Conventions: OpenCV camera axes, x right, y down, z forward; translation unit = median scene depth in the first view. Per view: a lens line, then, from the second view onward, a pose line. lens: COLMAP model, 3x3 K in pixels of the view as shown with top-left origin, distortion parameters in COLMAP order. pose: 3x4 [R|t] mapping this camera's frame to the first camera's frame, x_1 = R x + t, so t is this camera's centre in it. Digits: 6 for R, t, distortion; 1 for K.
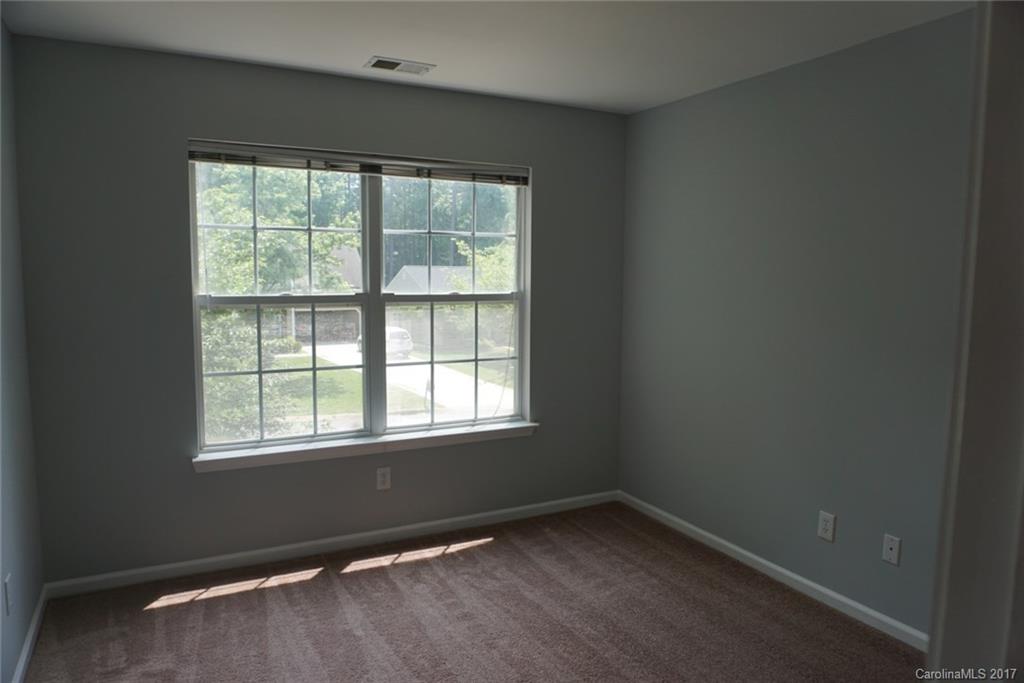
lens RADIAL K [[675.3, 0, 512.0], [0, 675.3, 341.5], [0, 0, 1]] dist [-0.050992, 0.001837]
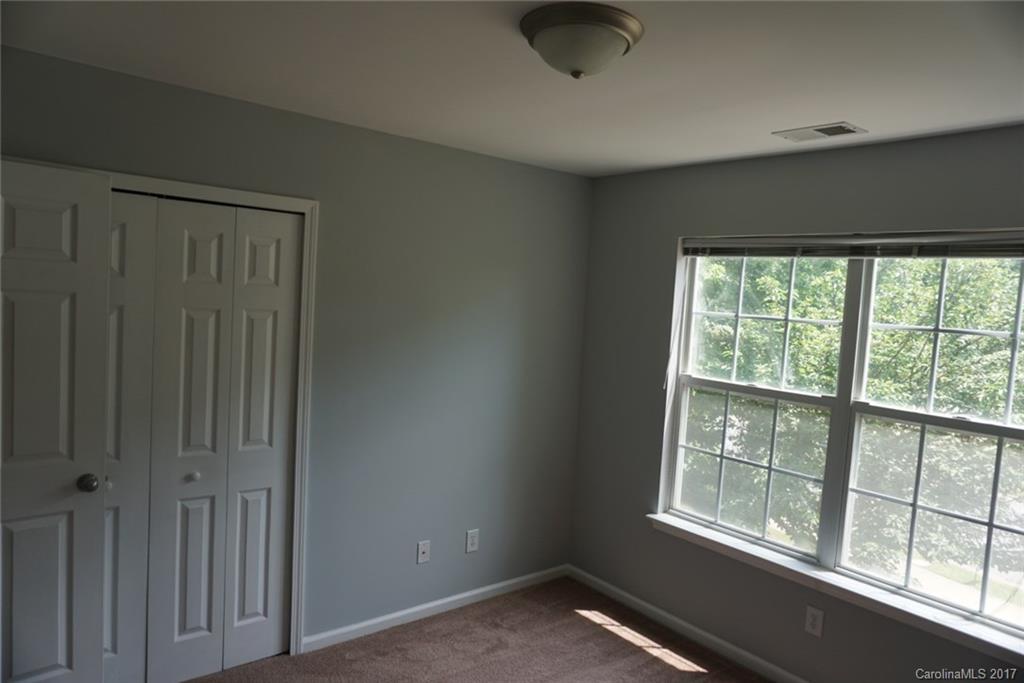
lens RADIAL K [[675.3, 0, 512.0], [0, 675.3, 341.5], [0, 0, 1]] dist [-0.050992, 0.001837]
pose [[0.199203, 0.071061, -0.977378, 0.560611], [-0.162491, 0.985956, 0.038567, -0.117644], [0.966393, 0.151132, 0.207952, 0.468486]]
